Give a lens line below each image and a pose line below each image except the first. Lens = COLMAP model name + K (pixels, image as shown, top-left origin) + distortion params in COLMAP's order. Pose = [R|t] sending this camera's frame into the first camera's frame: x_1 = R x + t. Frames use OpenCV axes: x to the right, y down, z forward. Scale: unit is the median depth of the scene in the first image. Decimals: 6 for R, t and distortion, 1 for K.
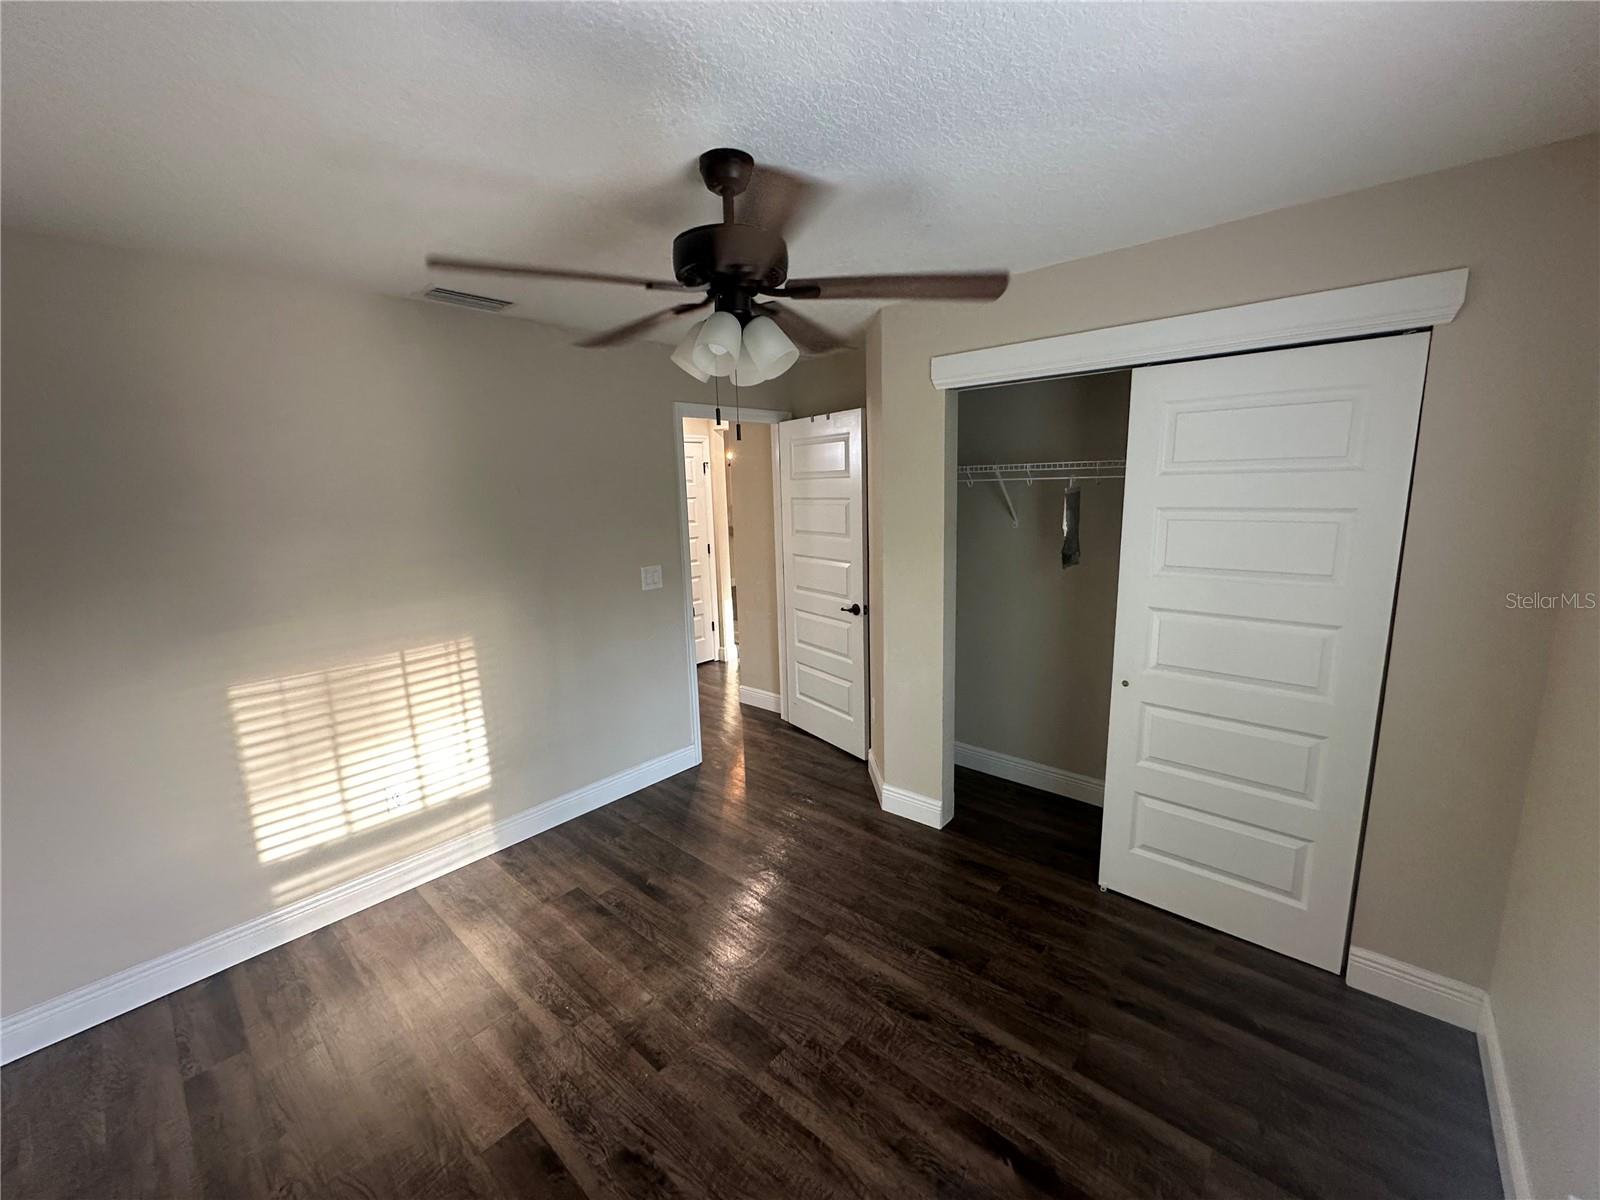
lens RADIAL K [[641.1, 0, 803.2], [0, 641.1, 599.6], [0, 0, 1]] dist [0.000109, 0.000407]
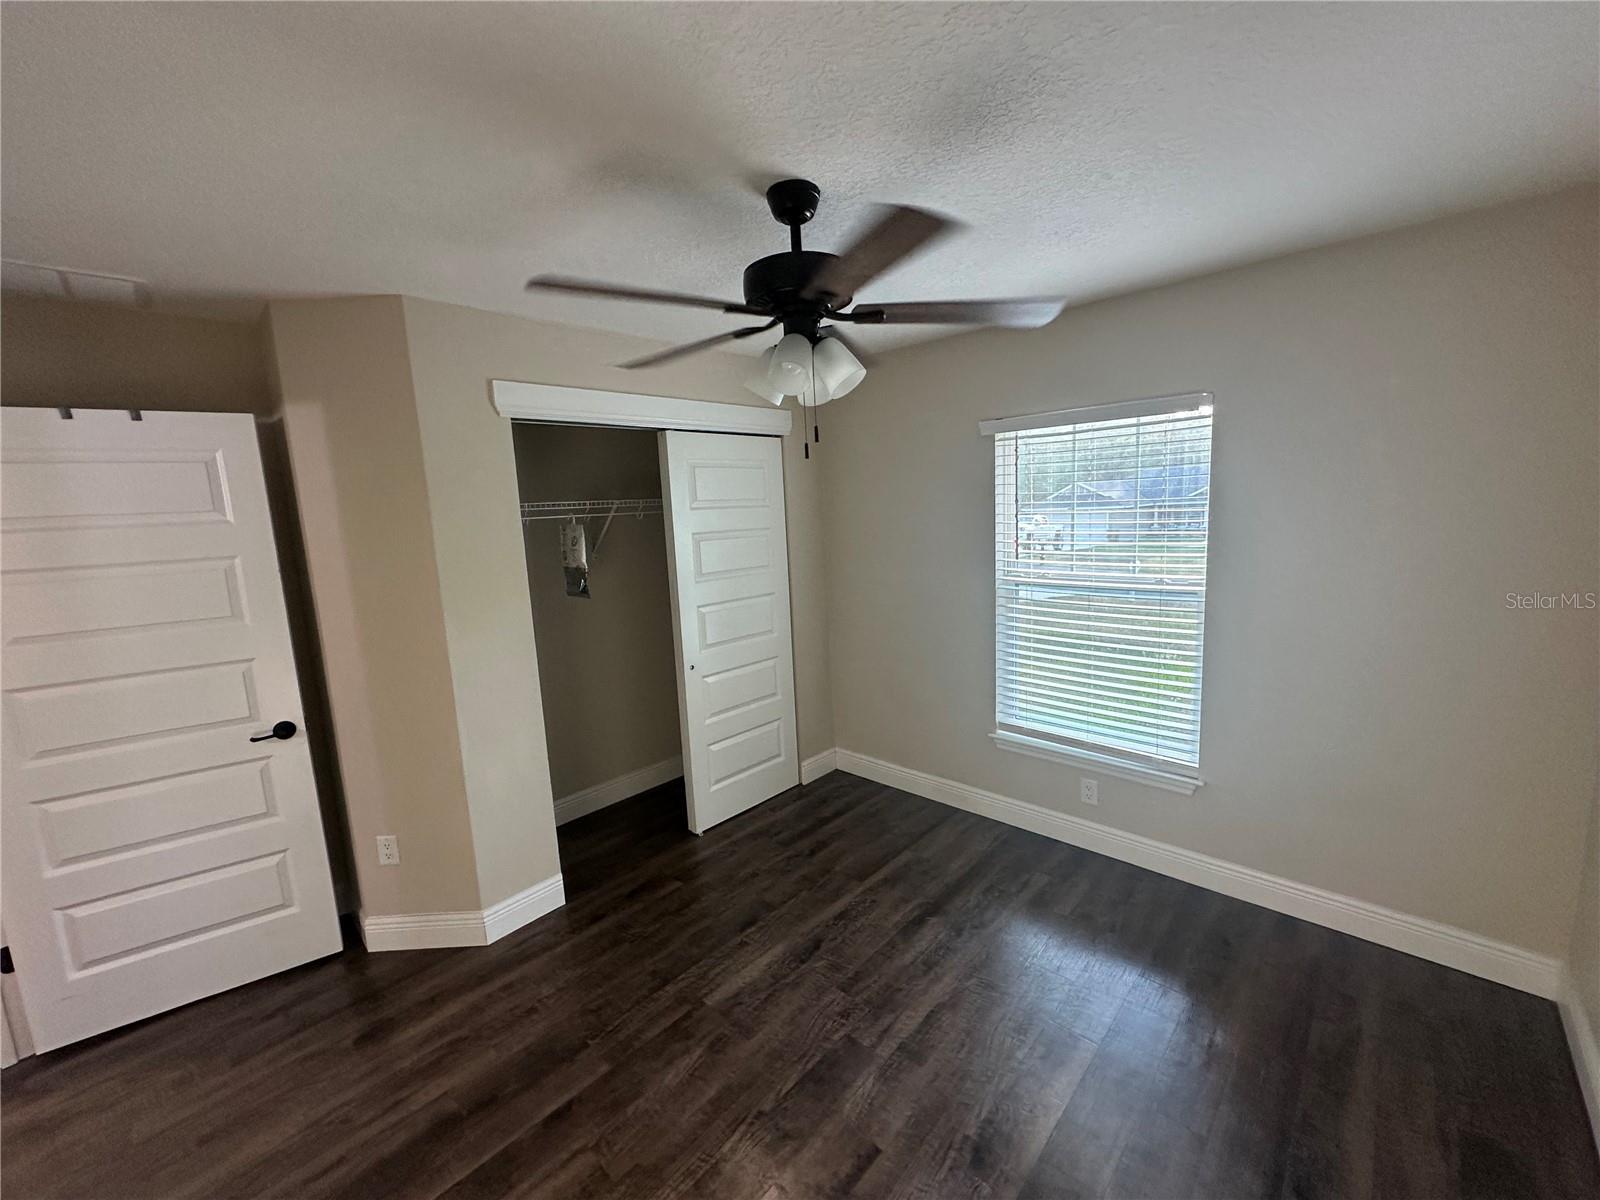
lens RADIAL K [[641.1, 0, 803.4], [0, 641.1, 598.7], [0, 0, 1]] dist [0.000109, 0.000407]
pose [[0.029773, -0.119500, 0.992388, -0.911570], [0.224111, 0.968349, 0.109882, -0.115420], [-0.974109, 0.219133, 0.055612, 0.792563]]
